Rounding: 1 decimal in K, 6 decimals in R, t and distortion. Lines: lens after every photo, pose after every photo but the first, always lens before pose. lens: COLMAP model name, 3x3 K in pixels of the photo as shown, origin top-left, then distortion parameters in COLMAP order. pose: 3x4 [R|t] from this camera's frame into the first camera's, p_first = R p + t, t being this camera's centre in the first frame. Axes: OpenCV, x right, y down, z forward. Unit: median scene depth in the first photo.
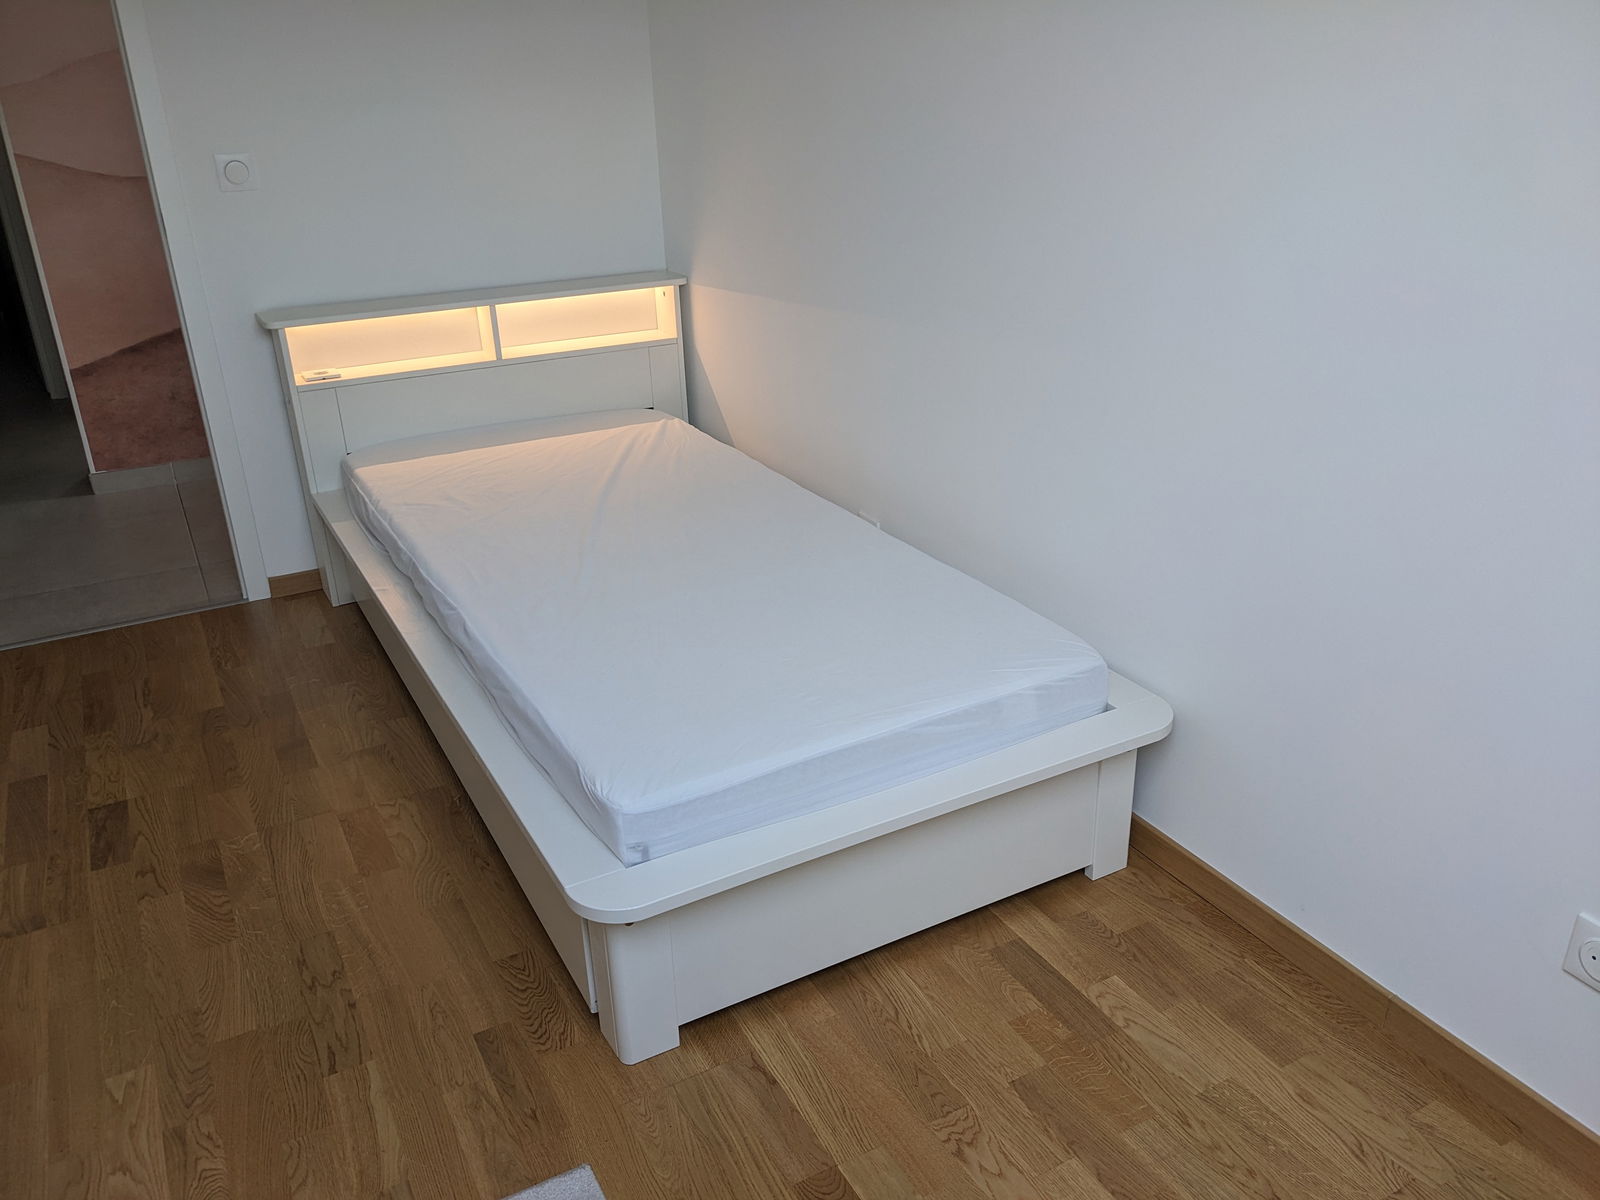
lens RADIAL K [[1256.2, 0, 807.4], [0, 1256.2, 603.4], [0, 0, 1]] dist [0.042989, -0.058017]
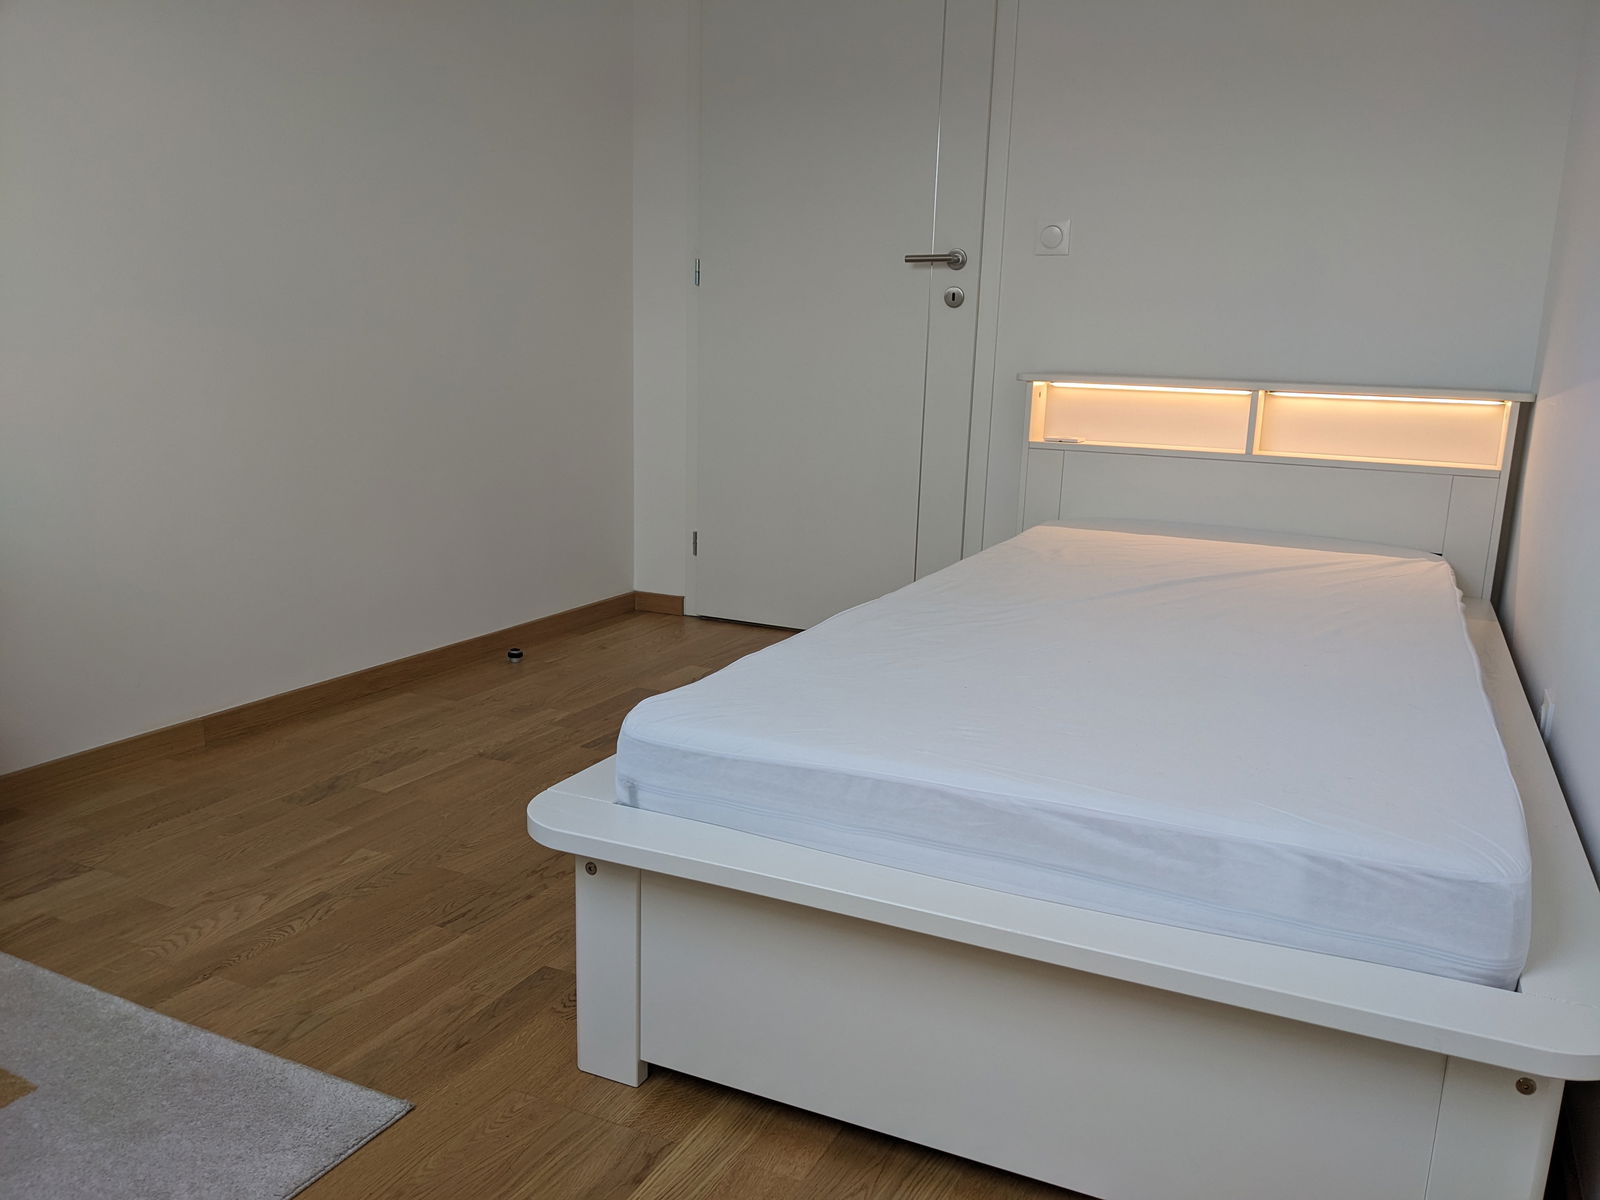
lens RADIAL K [[1256.2, 0, 806.4], [0, 1256.2, 596.6], [0, 0, 1]] dist [0.042989, -0.058017]
pose [[0.596992, 0.206875, -0.775115, 0.457004], [-0.365276, 0.930313, -0.033038, 0.061348], [0.714264, 0.302855, 0.630956, 0.478239]]
